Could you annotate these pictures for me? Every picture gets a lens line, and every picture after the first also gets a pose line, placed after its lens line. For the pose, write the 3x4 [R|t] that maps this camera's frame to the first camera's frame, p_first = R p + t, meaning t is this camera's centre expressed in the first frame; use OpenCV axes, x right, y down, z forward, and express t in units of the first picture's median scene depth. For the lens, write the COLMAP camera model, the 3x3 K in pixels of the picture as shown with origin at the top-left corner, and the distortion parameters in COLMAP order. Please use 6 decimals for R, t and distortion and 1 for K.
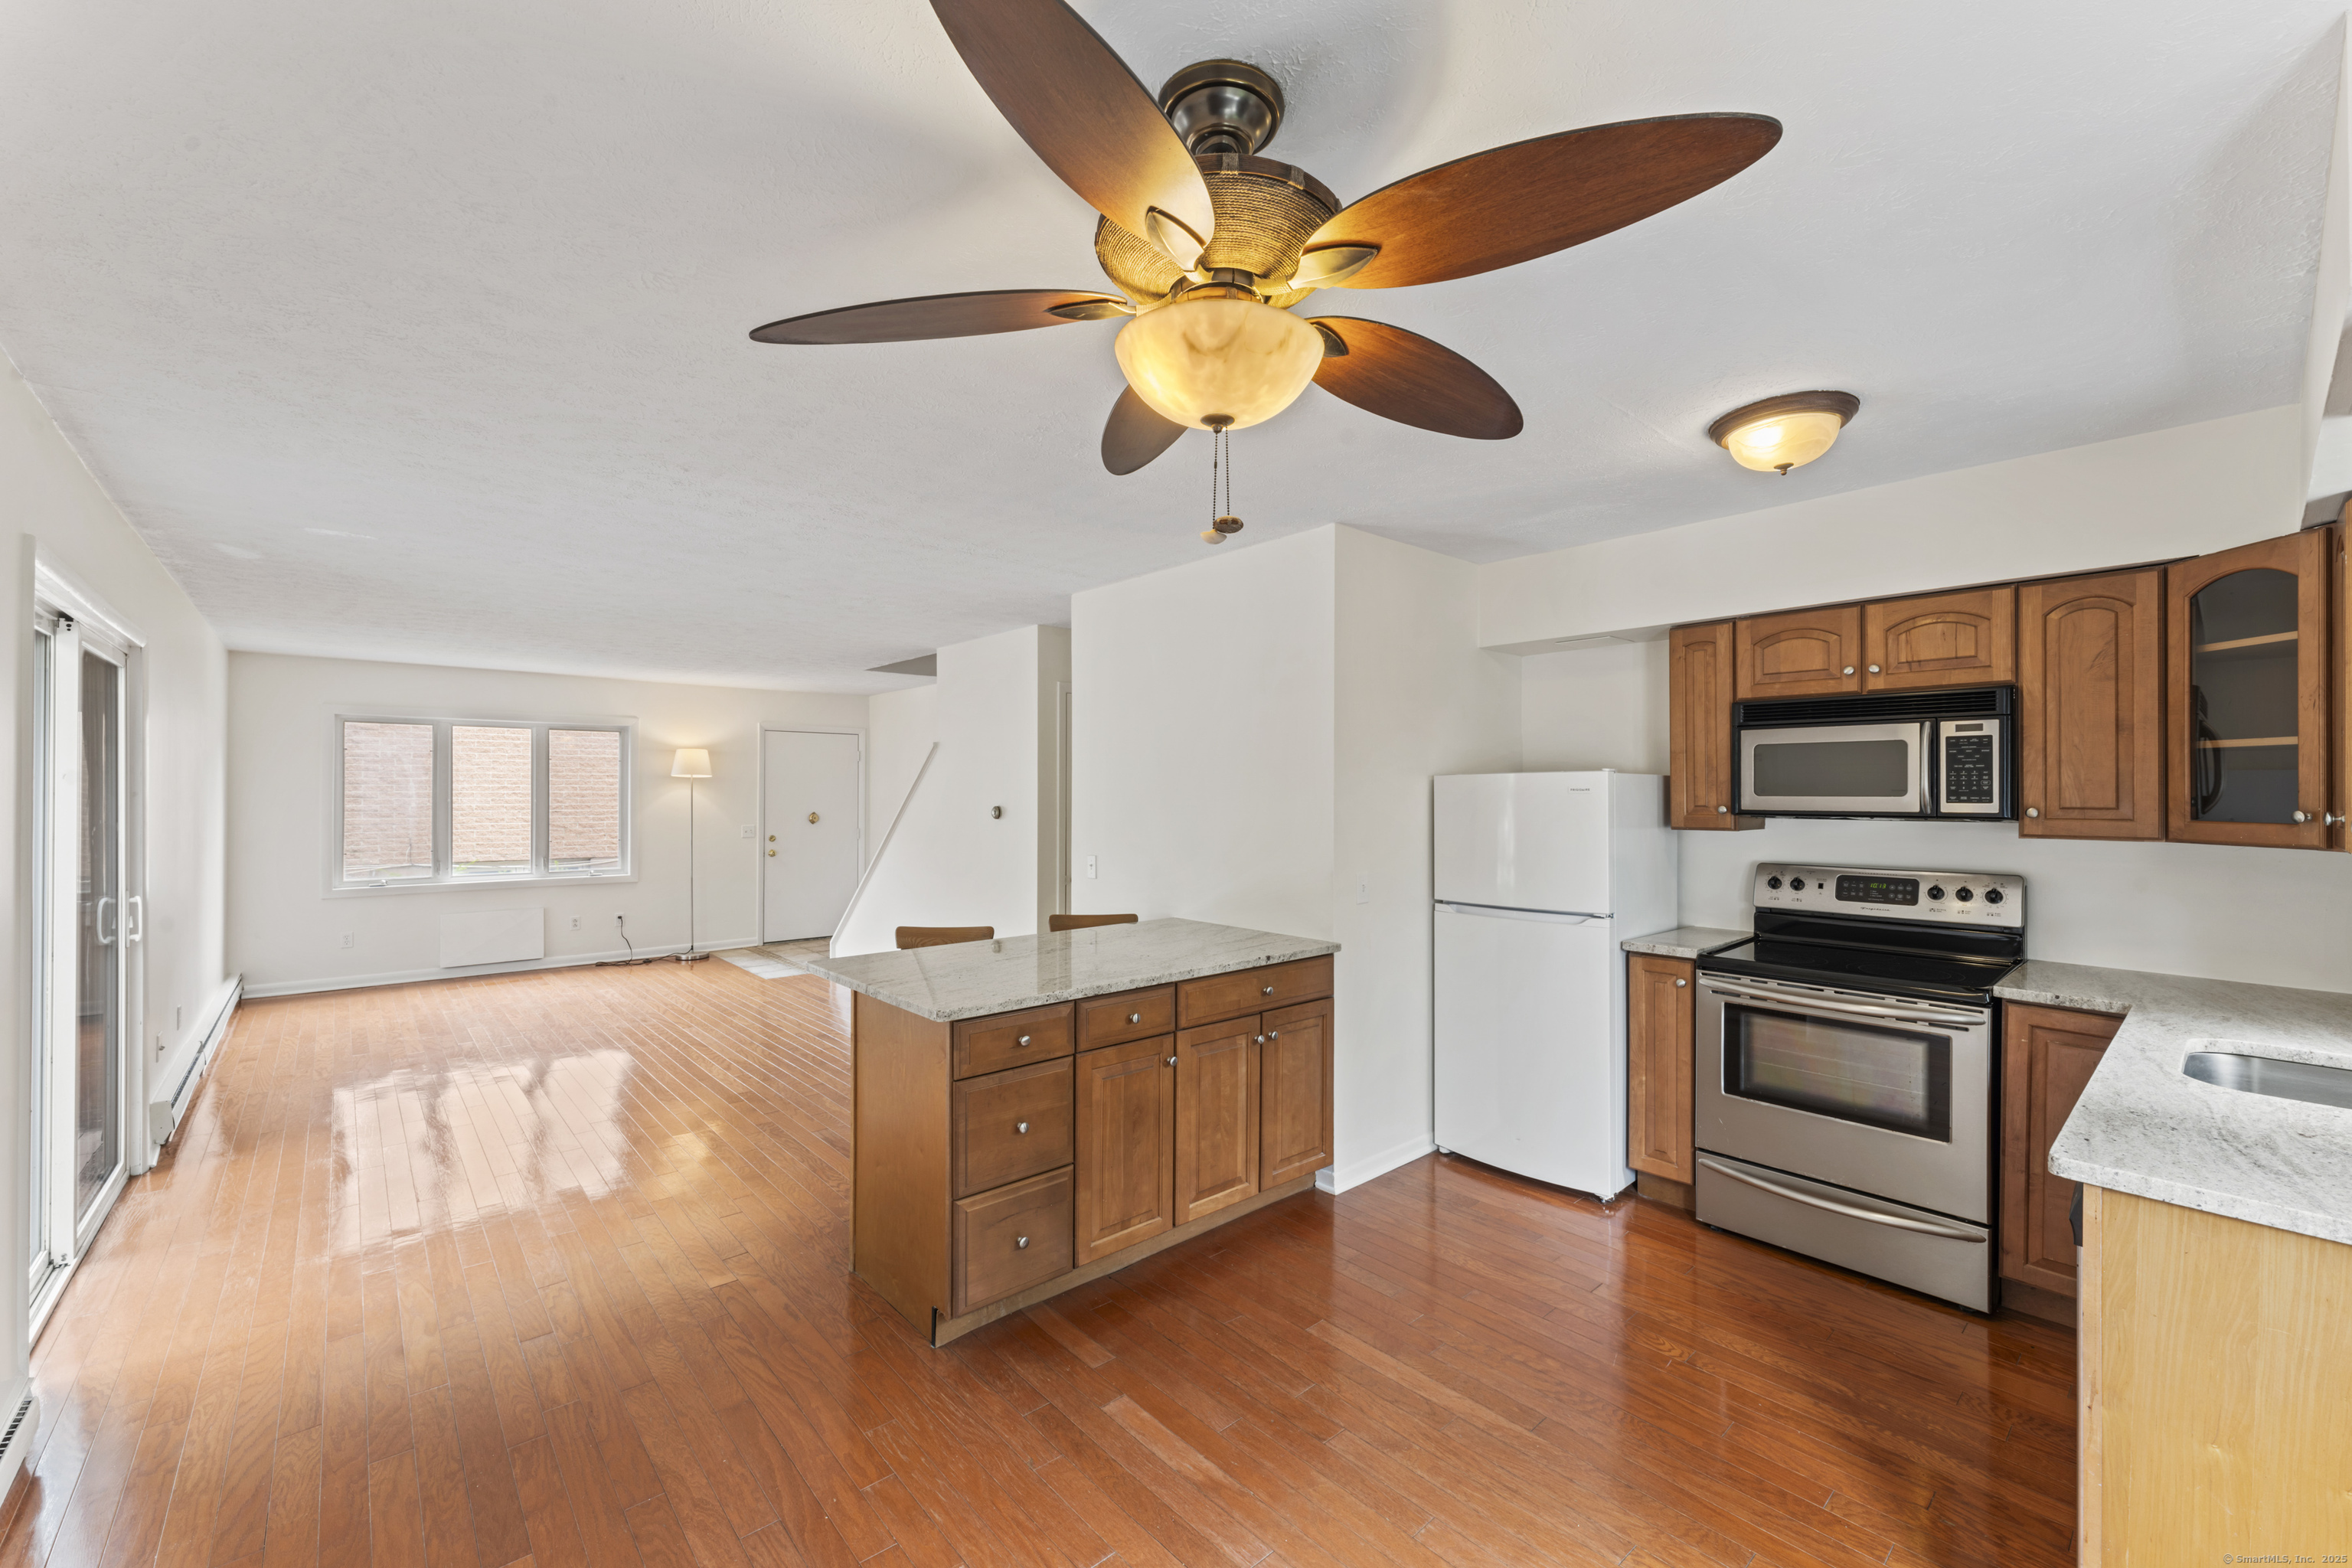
lens RADIAL K [[942.2, 0, 1181.9], [0, 942.2, 796.2], [0, 0, 1]] dist [0.001433, -0.000285]
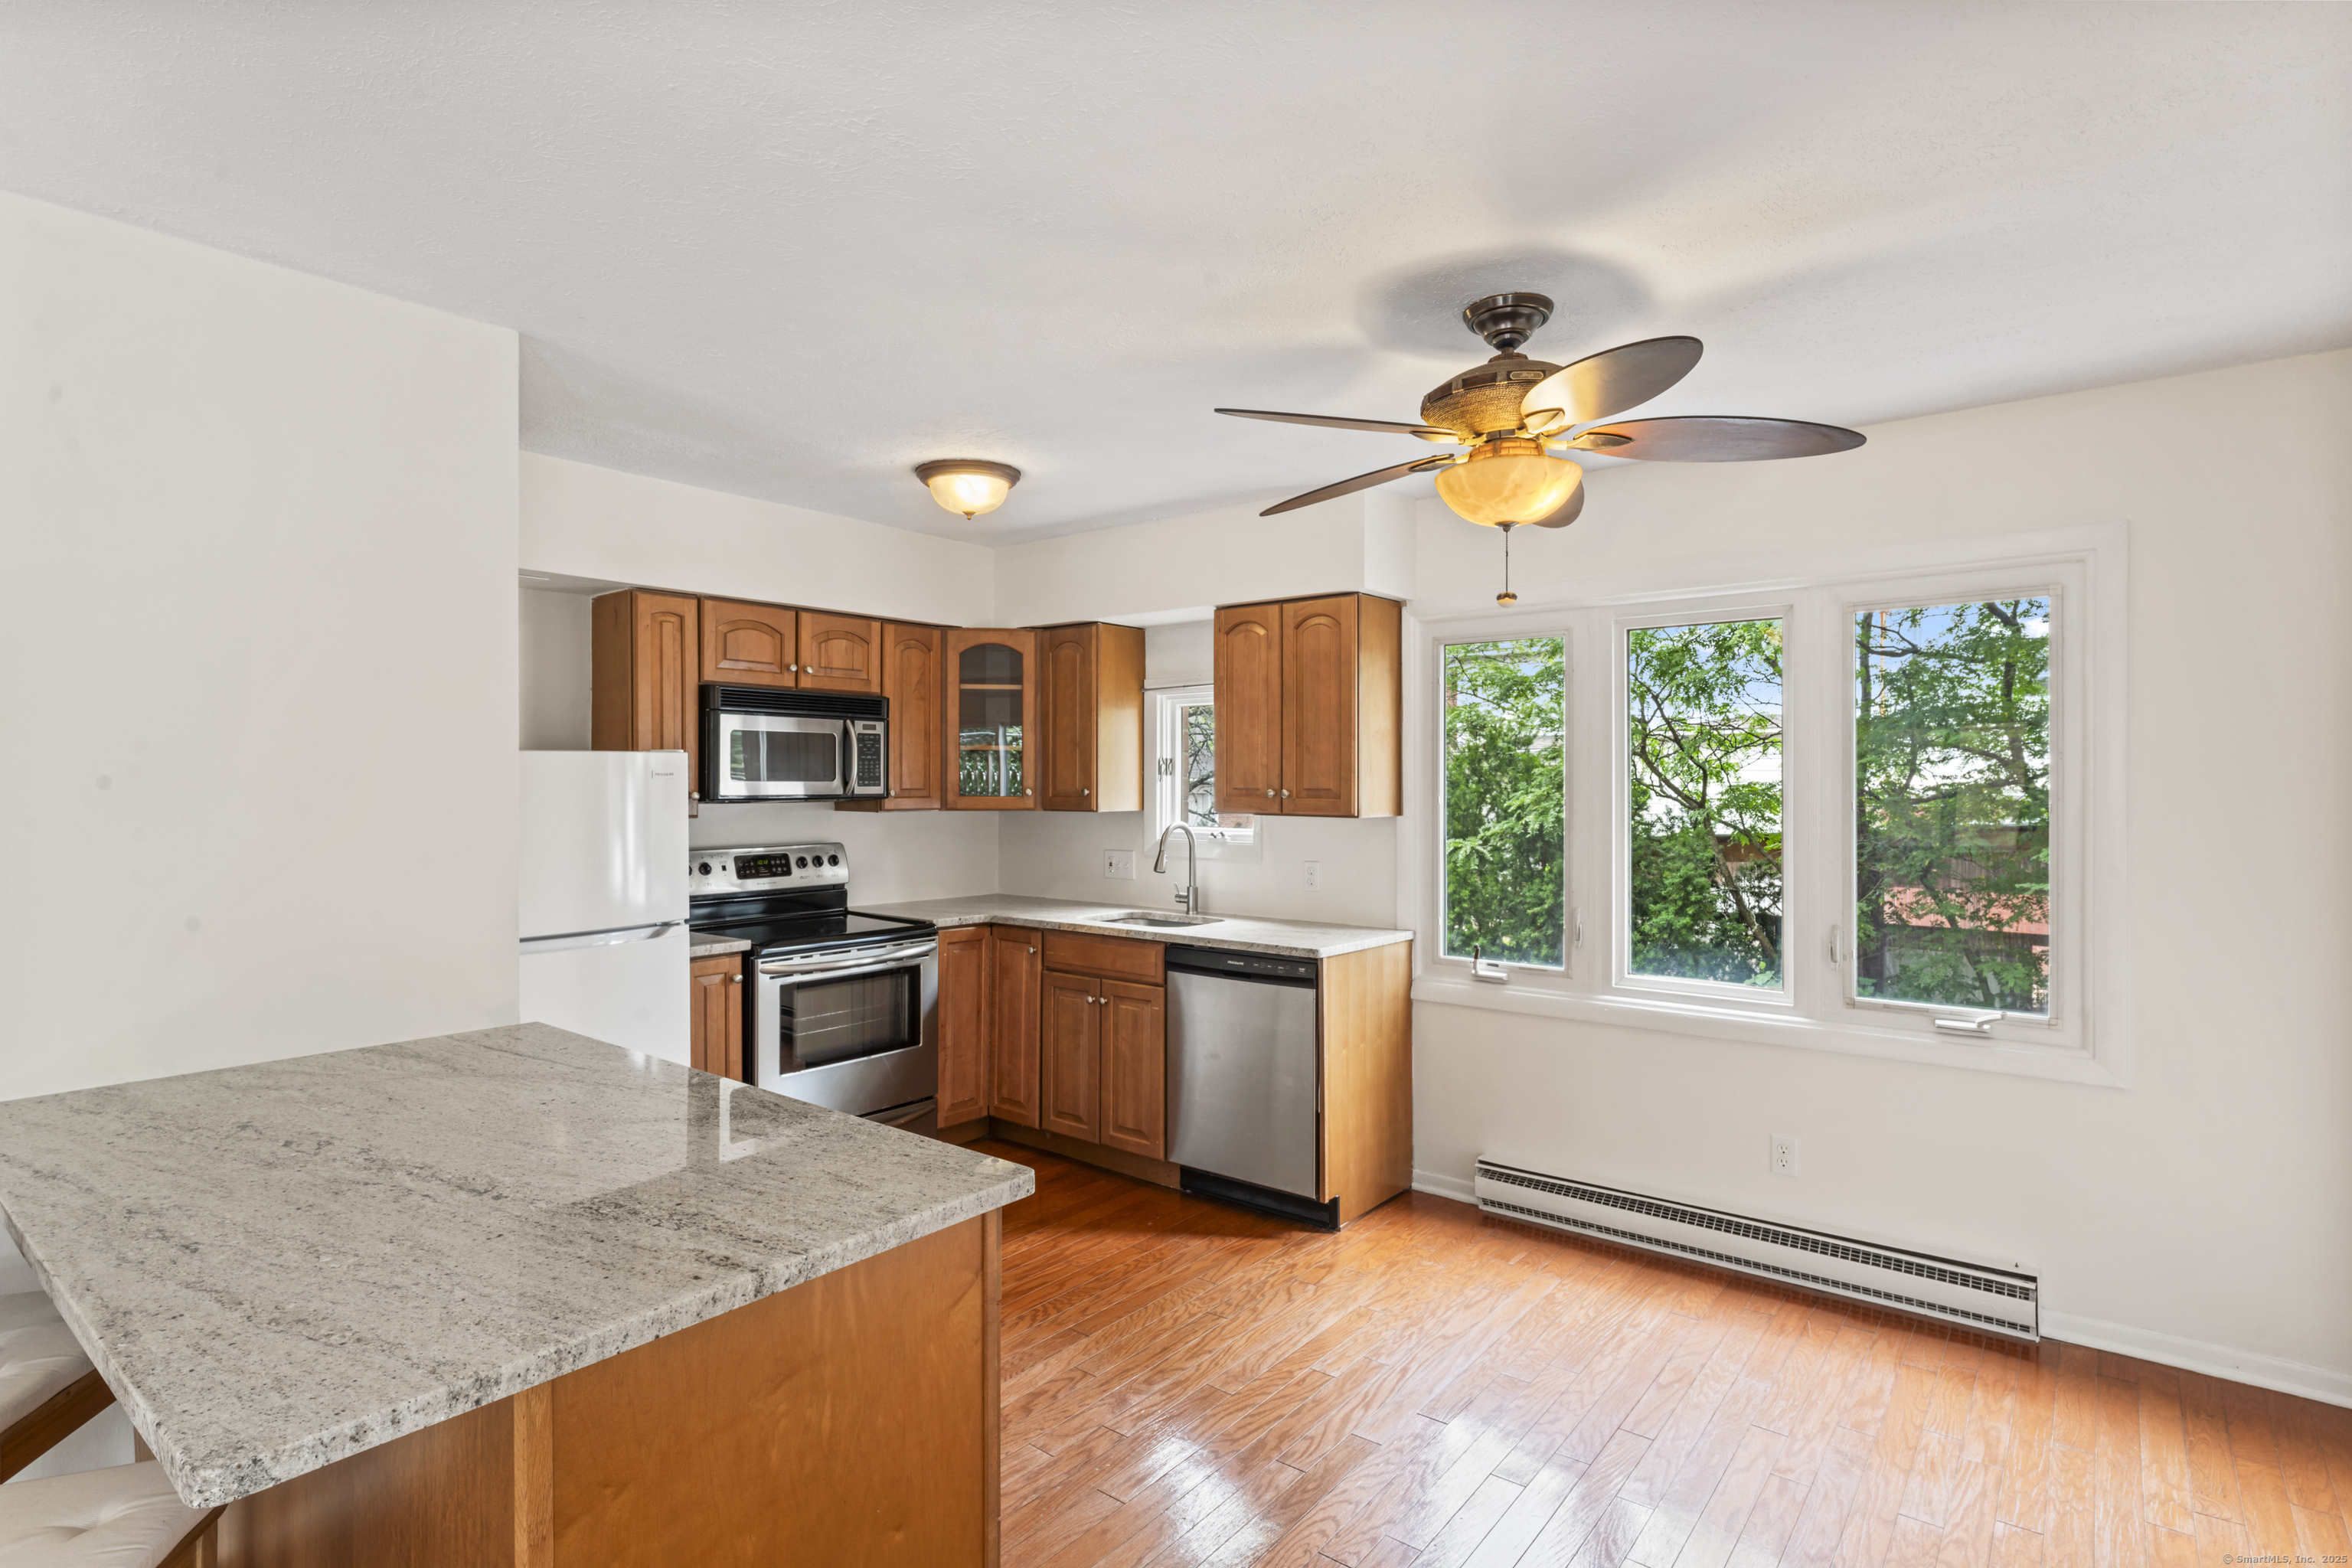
lens RADIAL K [[1167.5, 0, 1176.0], [0, 1167.5, 784.0], [0, 0, 1]] dist [-0.000068, -0.000268]
pose [[-0.167738, -0.003172, 0.985827, -0.794426], [0.001233, 0.999993, 0.003428, -0.000941], [-0.985831, 0.001790, -0.167732, 0.864381]]
